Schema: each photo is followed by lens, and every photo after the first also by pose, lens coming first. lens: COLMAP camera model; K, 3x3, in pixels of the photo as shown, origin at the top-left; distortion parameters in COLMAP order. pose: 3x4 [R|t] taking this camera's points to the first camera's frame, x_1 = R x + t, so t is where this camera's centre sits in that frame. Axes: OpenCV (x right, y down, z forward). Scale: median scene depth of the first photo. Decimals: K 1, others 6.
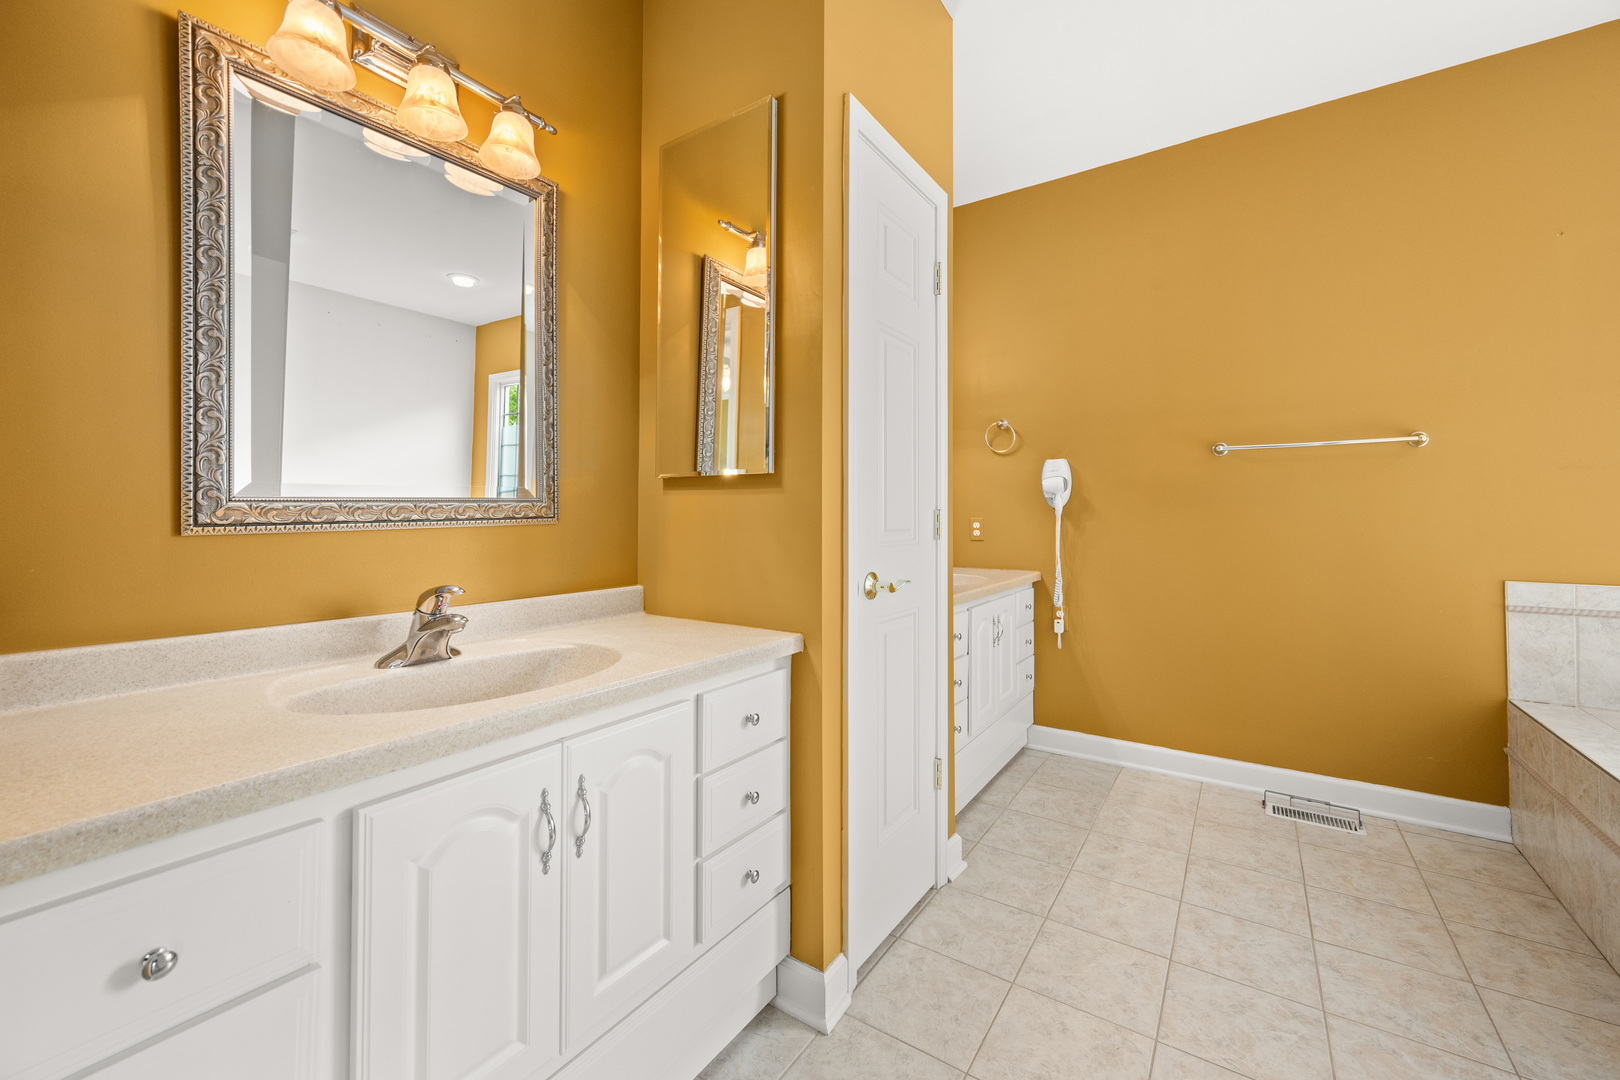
lens RADIAL K [[647.5, 0, 803.6], [0, 647.5, 502.0], [0, 0, 1]] dist [0.002257, 0.000088]
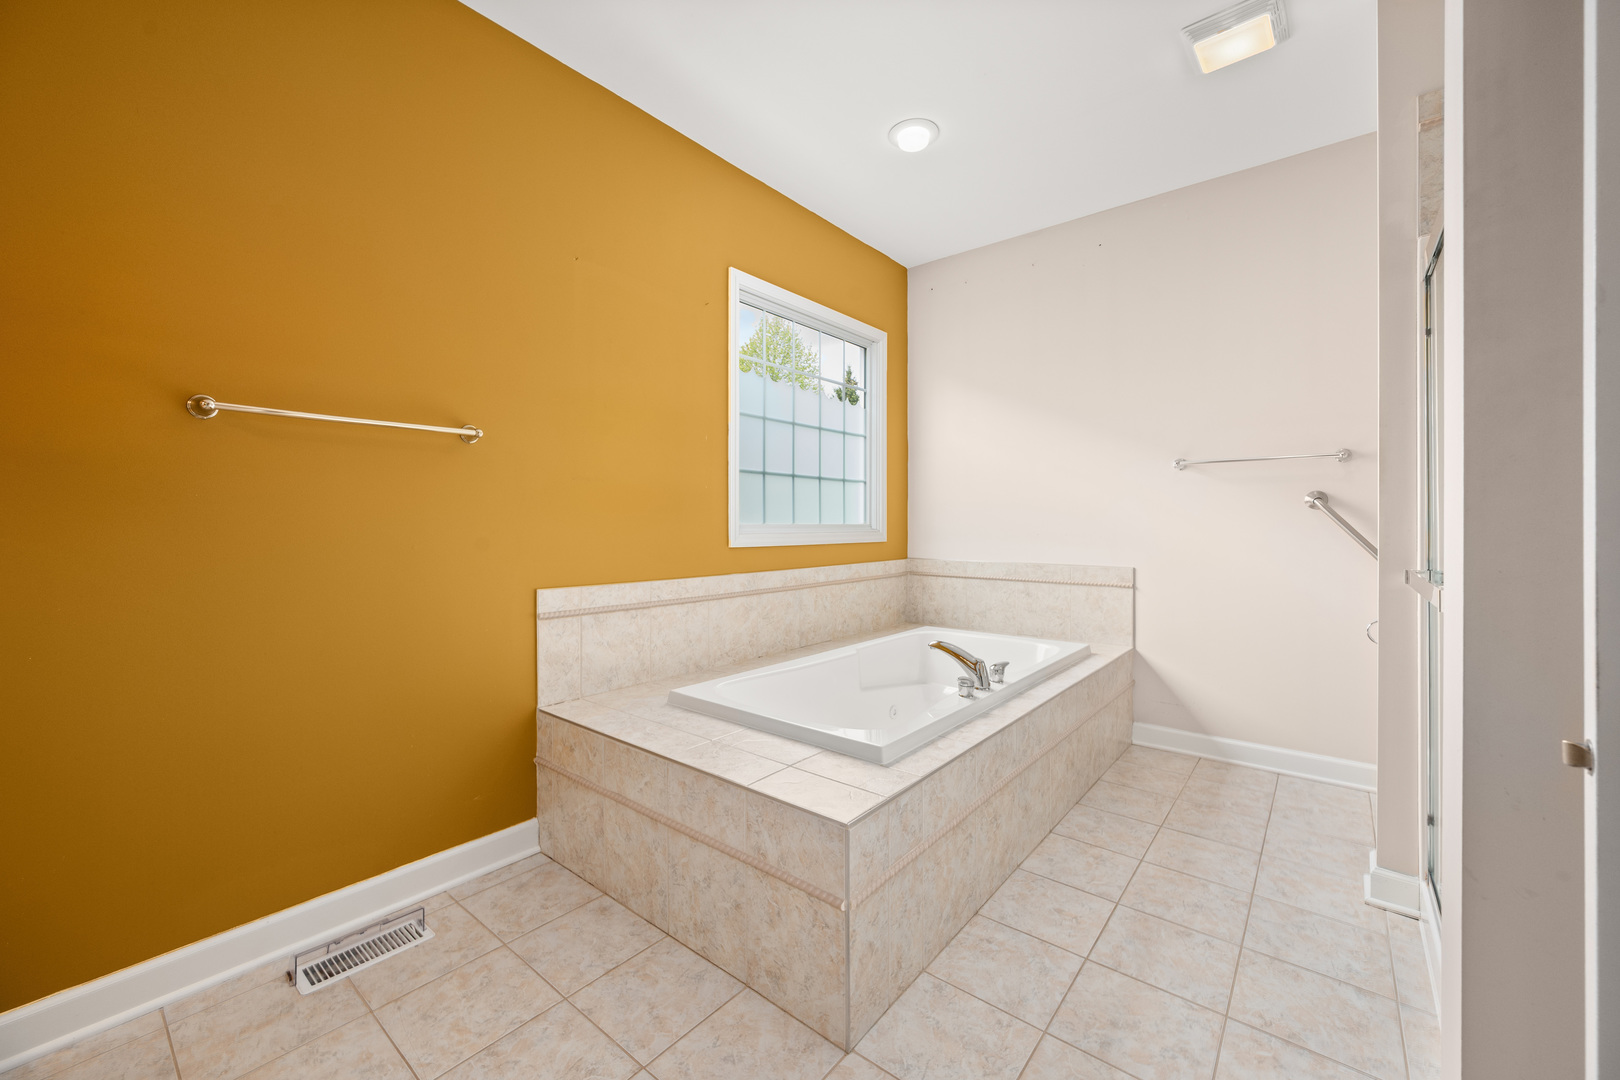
lens RADIAL K [[638.5, 0, 814.9], [0, 638.5, 531.4], [0, 0, 1]] dist [0.003611, -0.000083]
pose [[0.079332, -0.007919, 0.996817, 0.152467], [-0.025496, 0.999625, 0.009970, 0.013577], [-0.996522, -0.026206, 0.079100, 0.523675]]
